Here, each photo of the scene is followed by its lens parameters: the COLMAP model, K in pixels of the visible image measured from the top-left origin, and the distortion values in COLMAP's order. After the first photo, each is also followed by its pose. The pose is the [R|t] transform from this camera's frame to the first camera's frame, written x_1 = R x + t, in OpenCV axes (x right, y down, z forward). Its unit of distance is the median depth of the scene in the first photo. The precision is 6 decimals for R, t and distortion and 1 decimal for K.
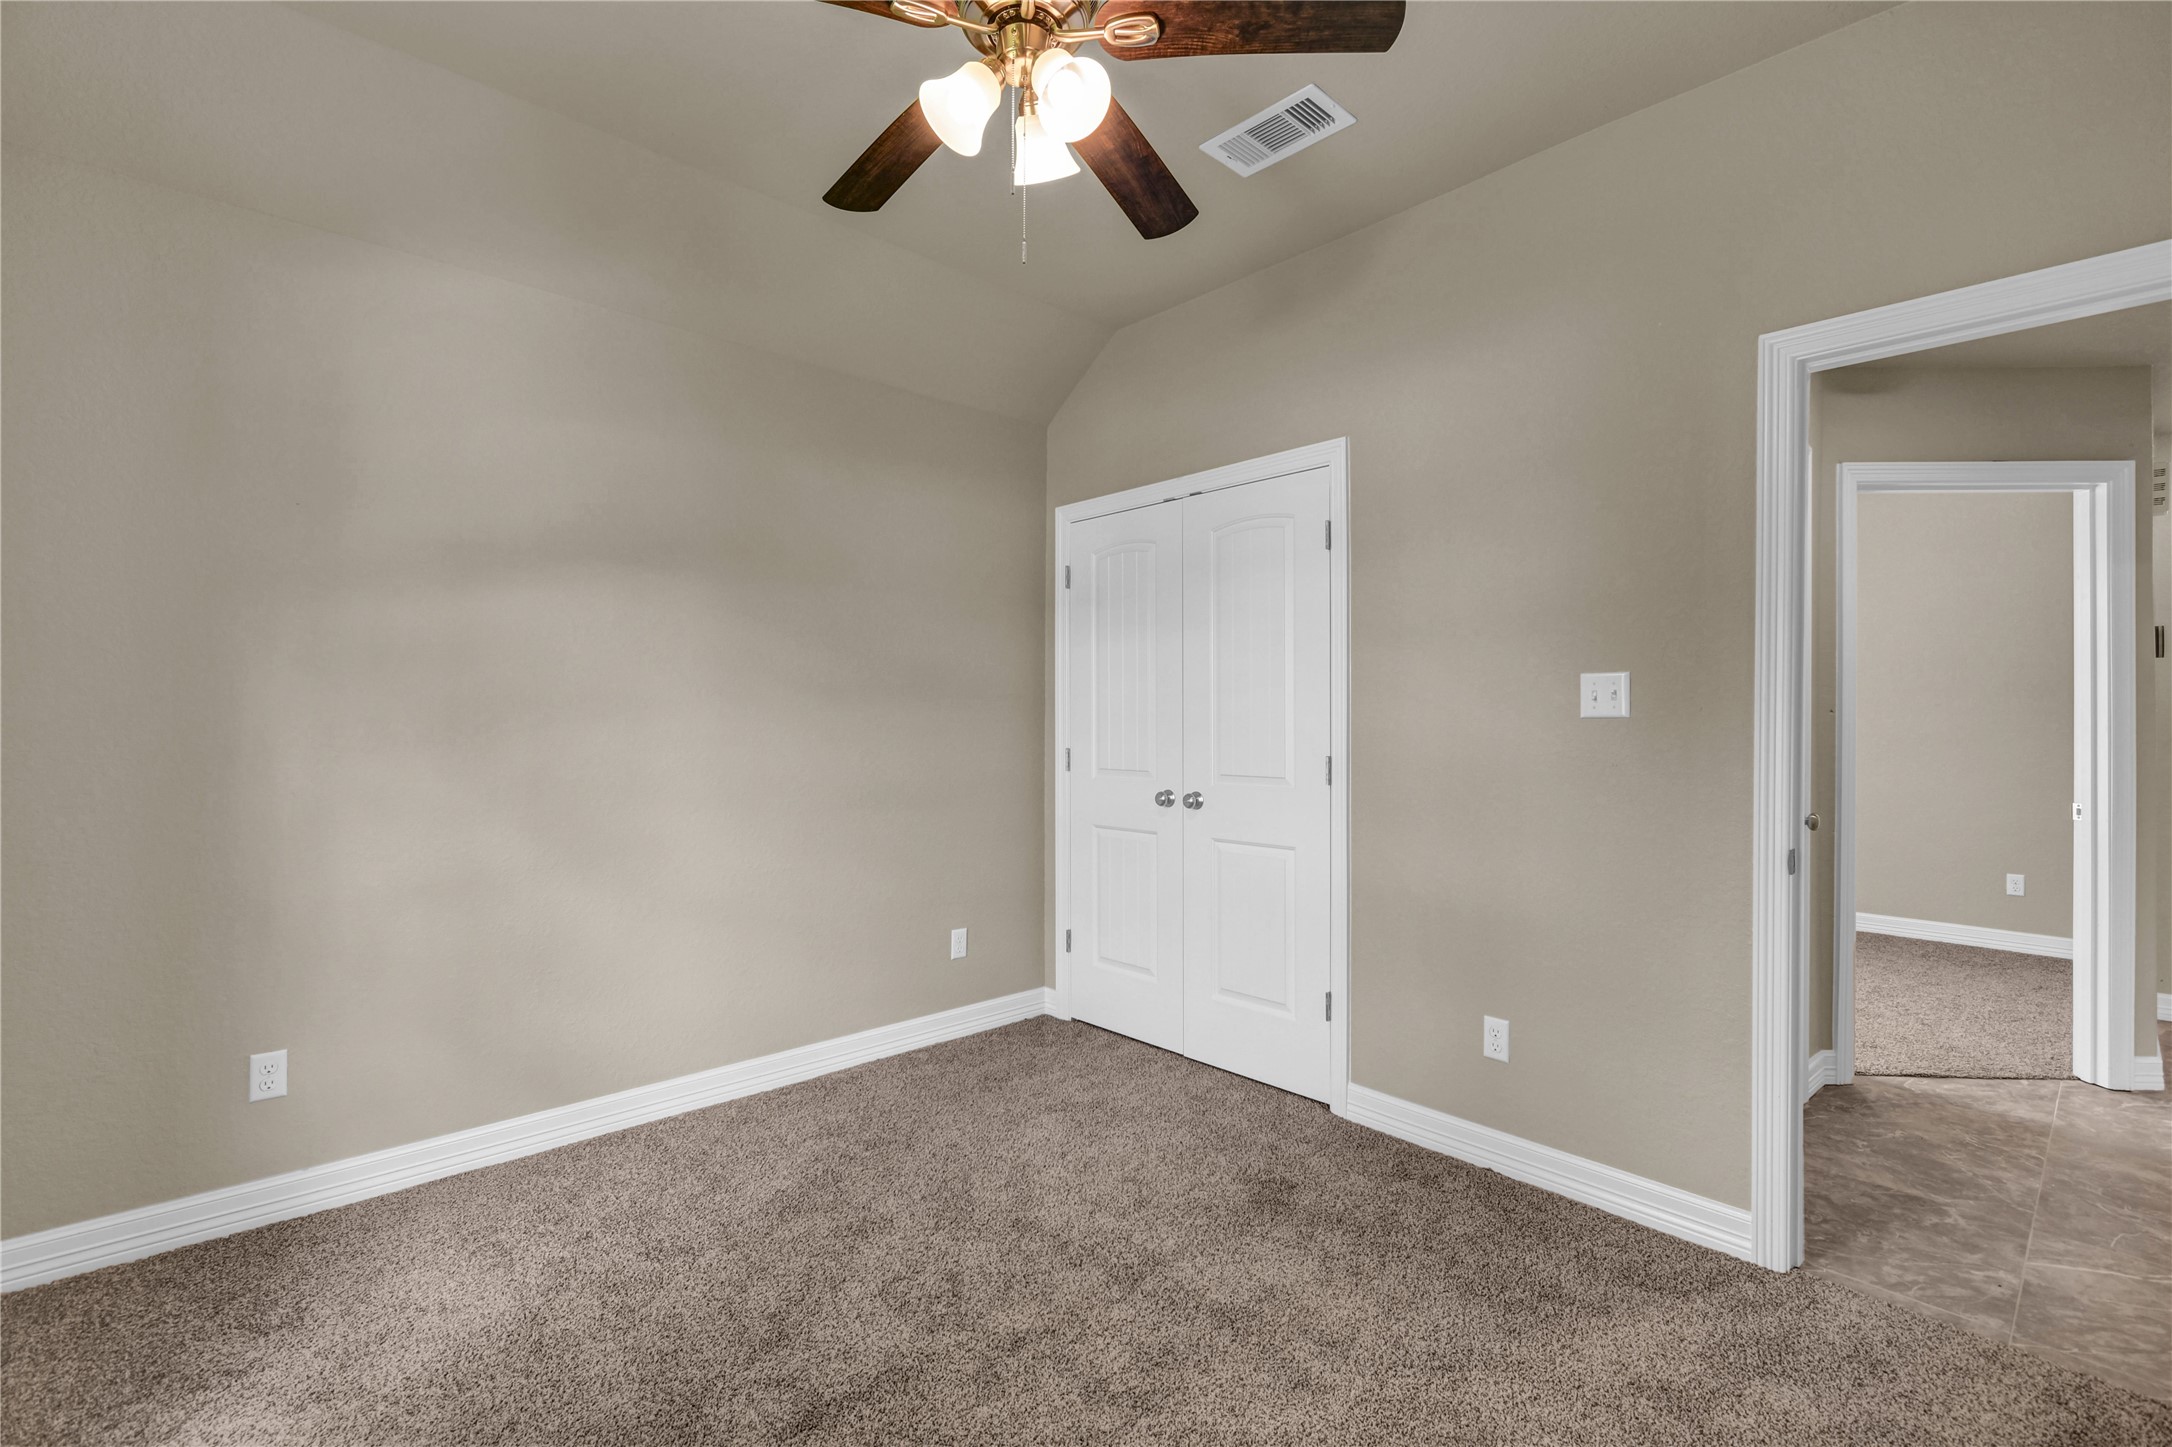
lens RADIAL K [[953.5, 0, 1086.0], [0, 953.5, 723.5], [0, 0, 1]] dist [0.000761, 0.000091]
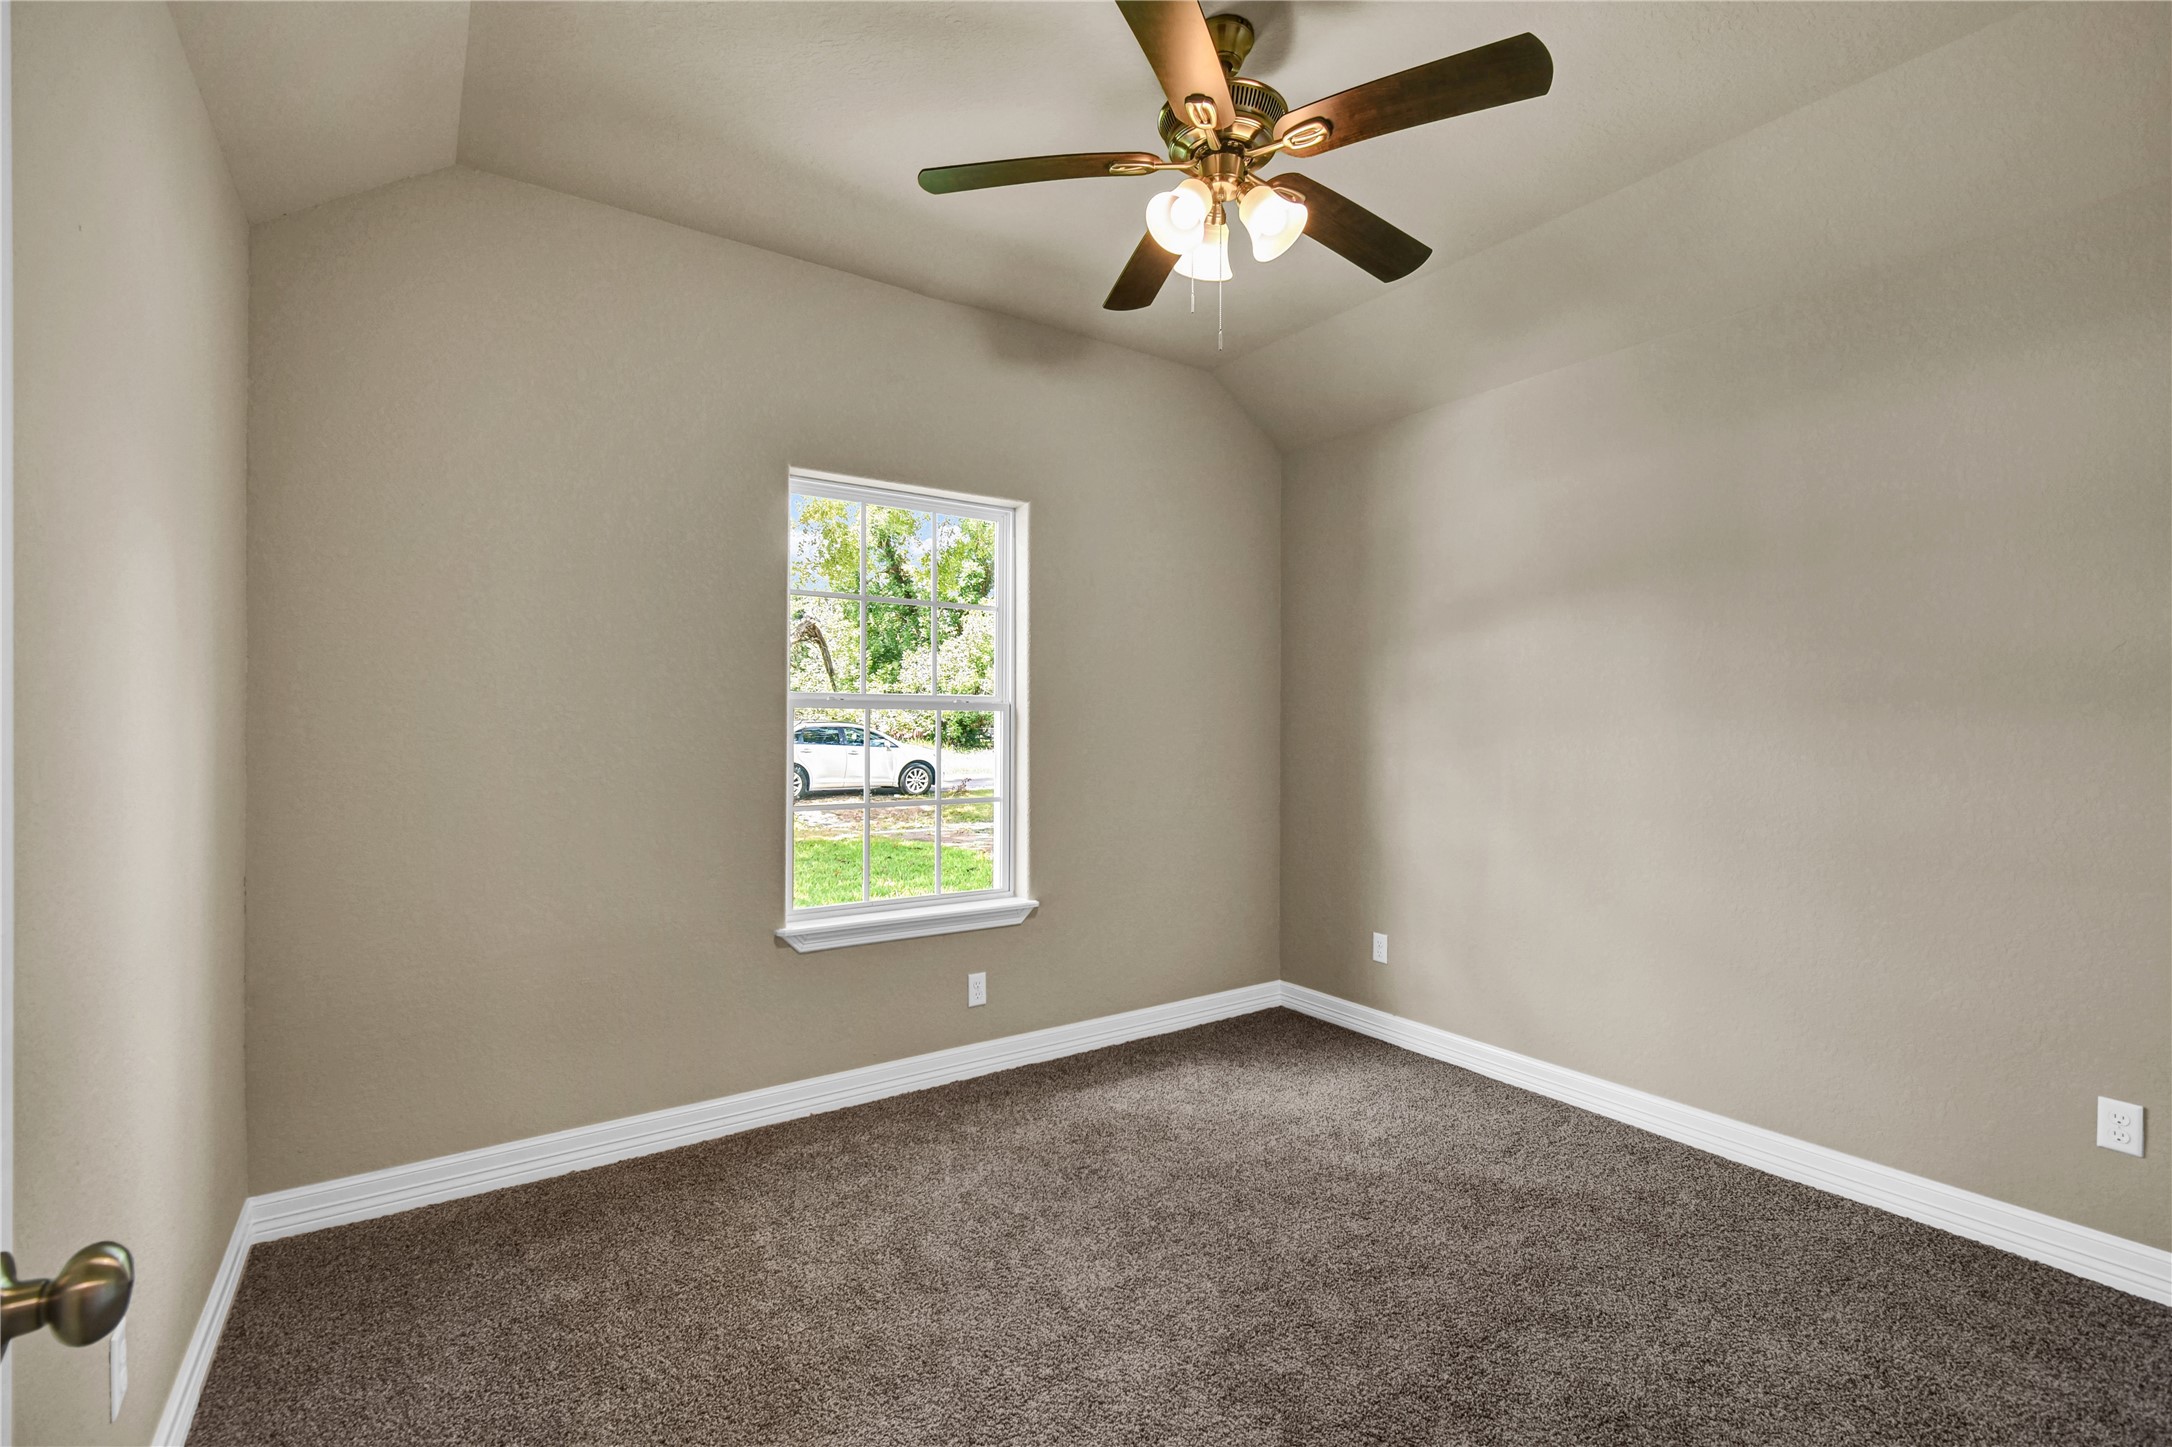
lens RADIAL K [[953.5, 0, 1086.0], [0, 953.5, 723.5], [0, 0, 1]] dist [0.000761, 0.000091]
pose [[-0.147340, -0.004526, -0.989075, 0.743322], [-0.008863, 0.999955, -0.003255, -0.006061], [0.989046, 0.008286, -0.147374, 0.655230]]
